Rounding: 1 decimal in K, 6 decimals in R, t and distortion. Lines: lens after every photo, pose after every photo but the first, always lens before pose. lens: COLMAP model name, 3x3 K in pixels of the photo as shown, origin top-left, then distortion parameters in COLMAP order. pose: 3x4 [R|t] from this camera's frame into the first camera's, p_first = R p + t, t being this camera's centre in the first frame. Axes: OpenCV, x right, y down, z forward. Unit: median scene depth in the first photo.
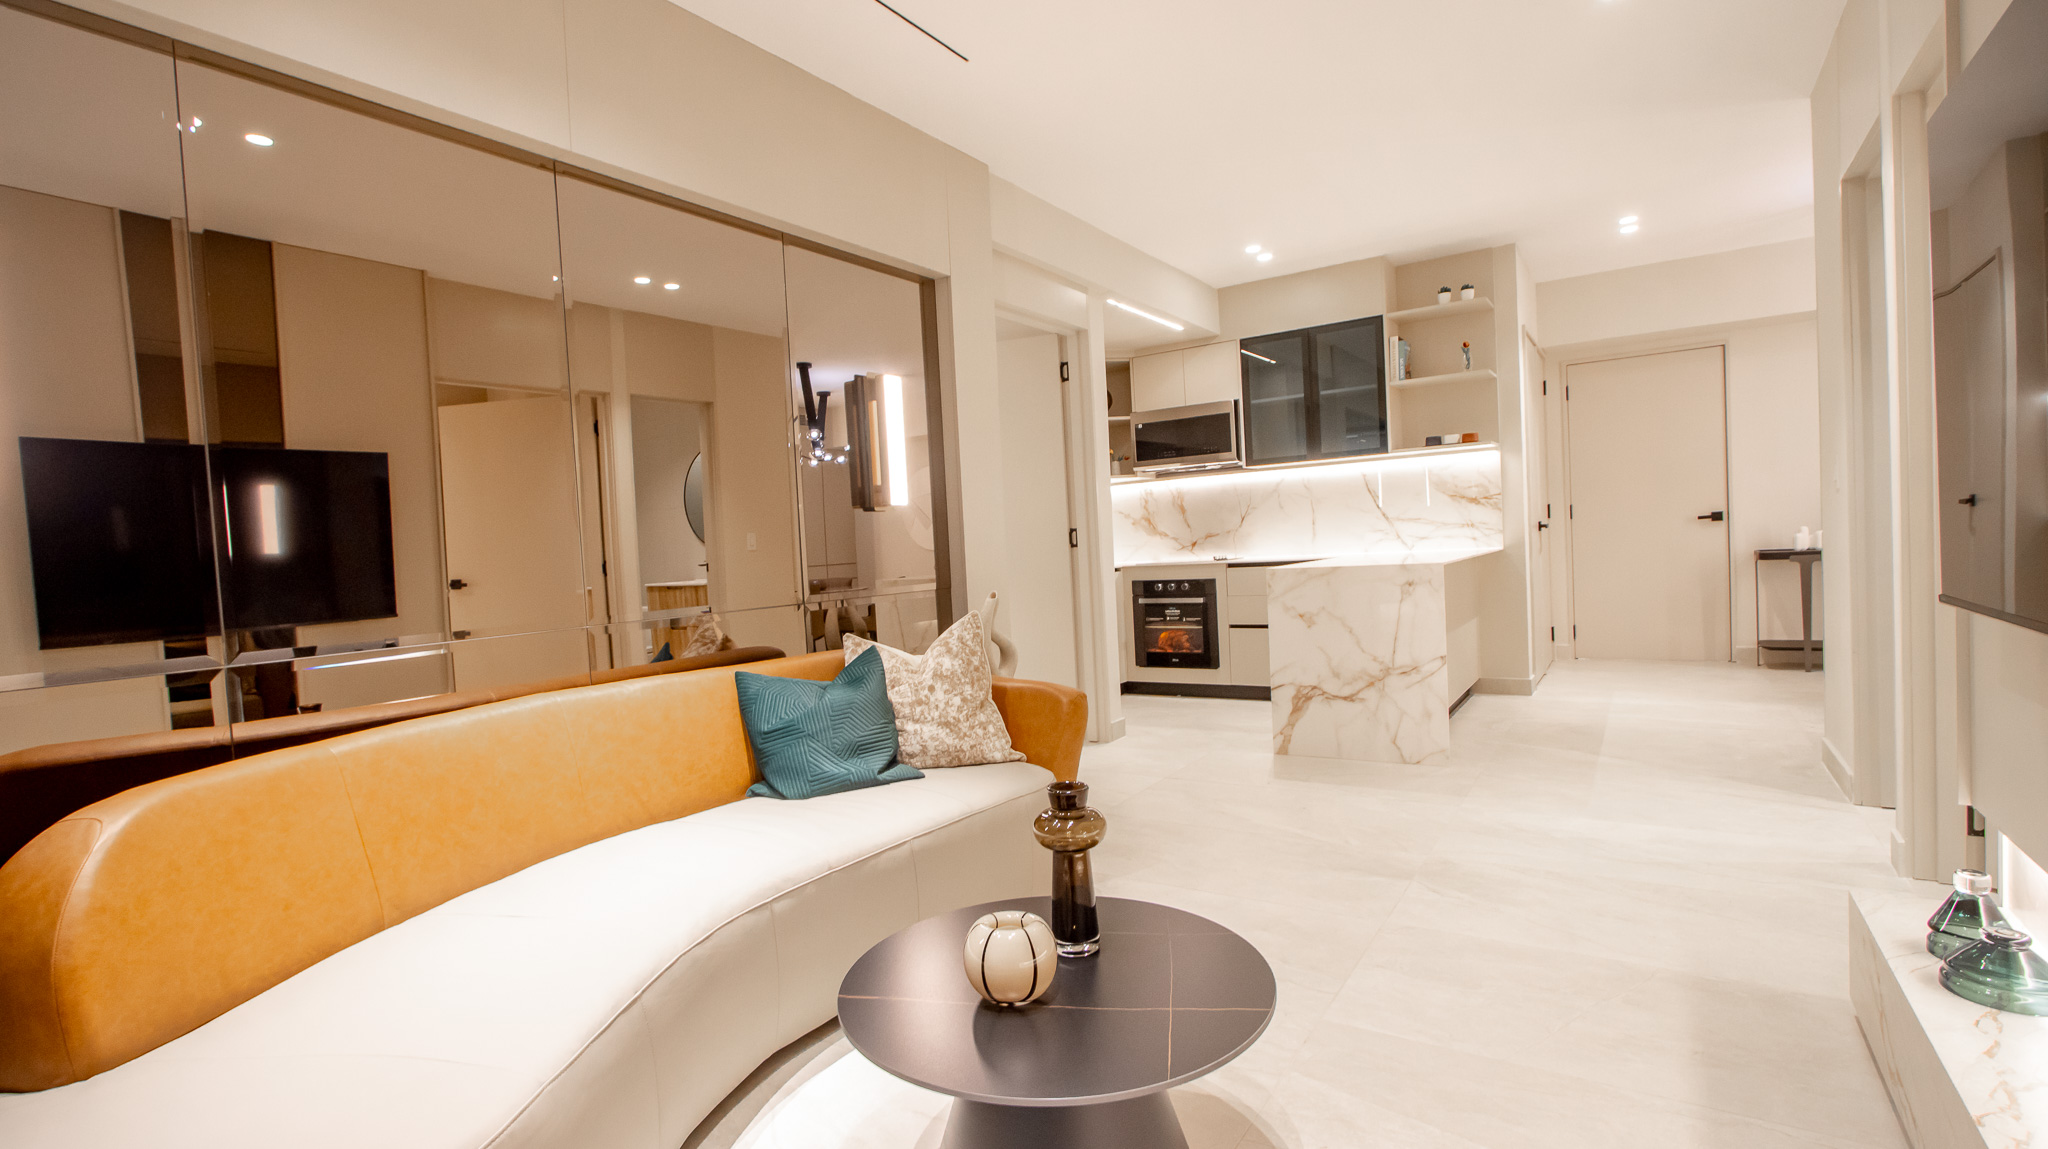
lens RADIAL K [[952.0, 0, 1007.3], [0, 952.0, 584.6], [0, 0, 1]] dist [-0.019154, 0.005597]
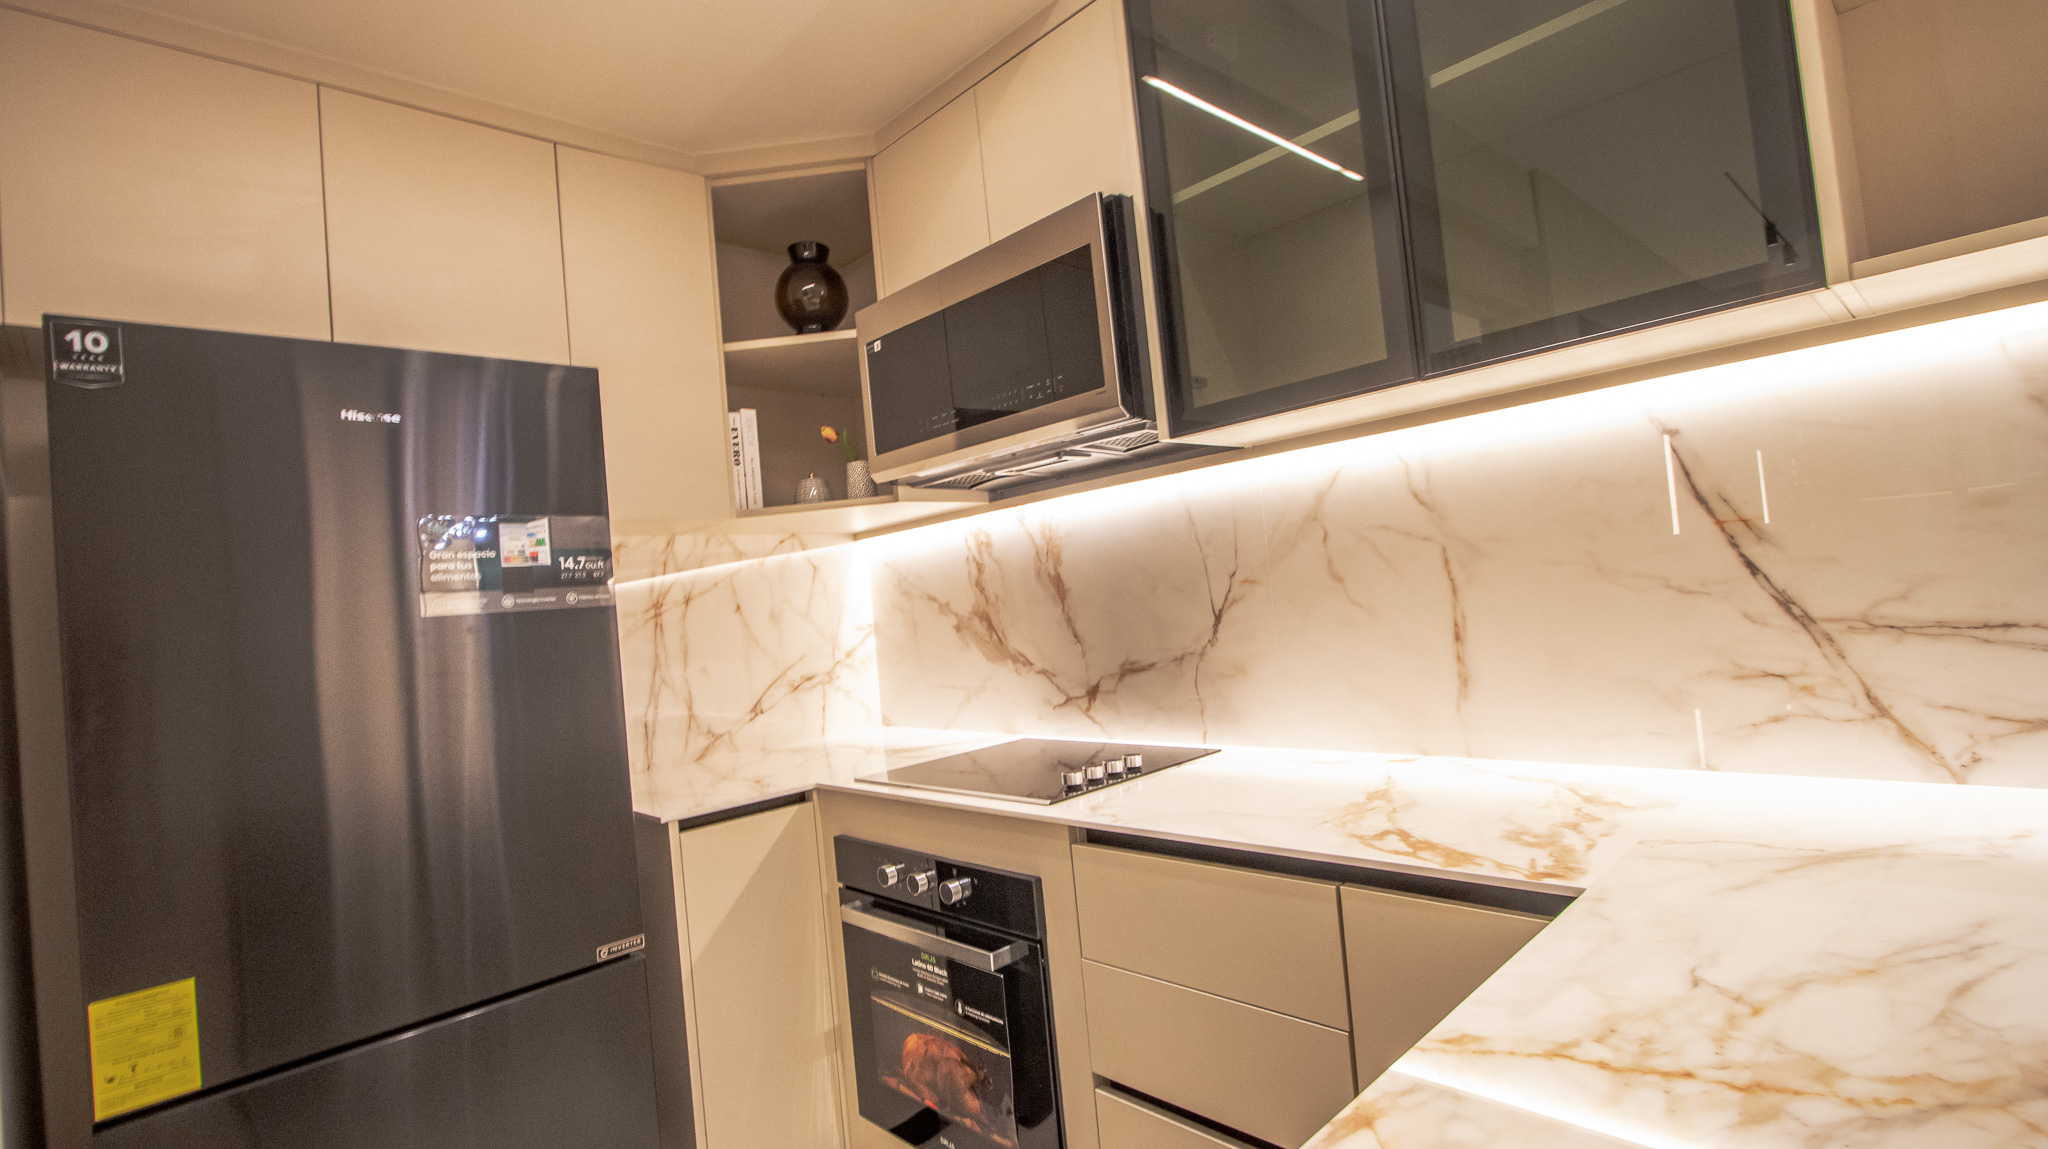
lens RADIAL K [[952.0, 0, 999.7], [0, 952.0, 571.0], [0, 0, 1]] dist [-0.019154, 0.005597]
pose [[0.974068, -0.044015, -0.221932, 0.328130], [0.031541, 0.997733, -0.059443, -0.090137], [0.224045, 0.050902, 0.973249, 0.911993]]
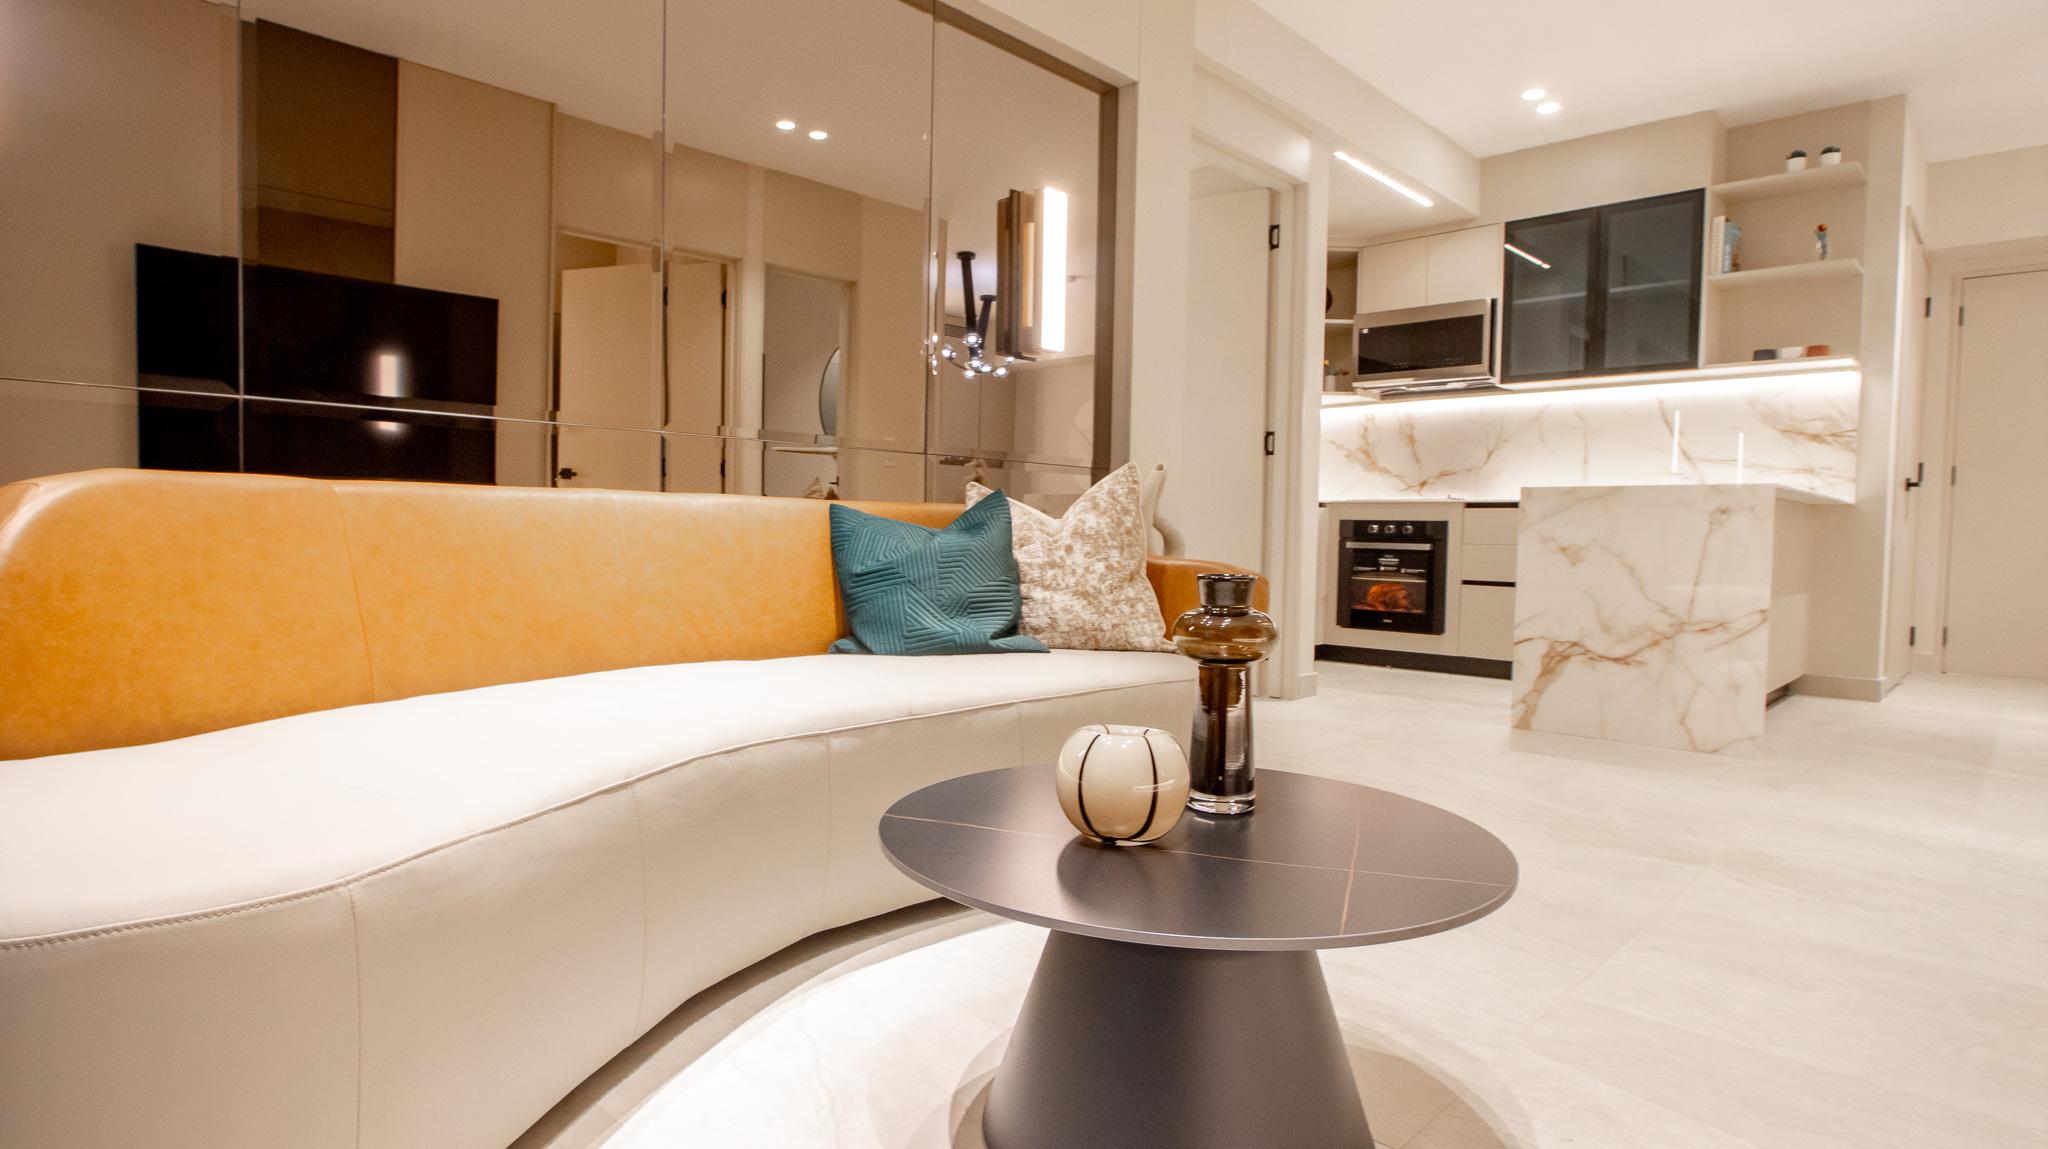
lens RADIAL K [[1090.4, 0, 1007.0], [0, 1090.4, 576.9], [0, 0, 1]] dist [-0.022271, 0.007541]
pose [[0.983244, 0.078953, -0.164312, 0.011685], [-0.078099, 0.996877, 0.011659, 0.071246], [0.164719, 0.001369, 0.986340, 0.056313]]
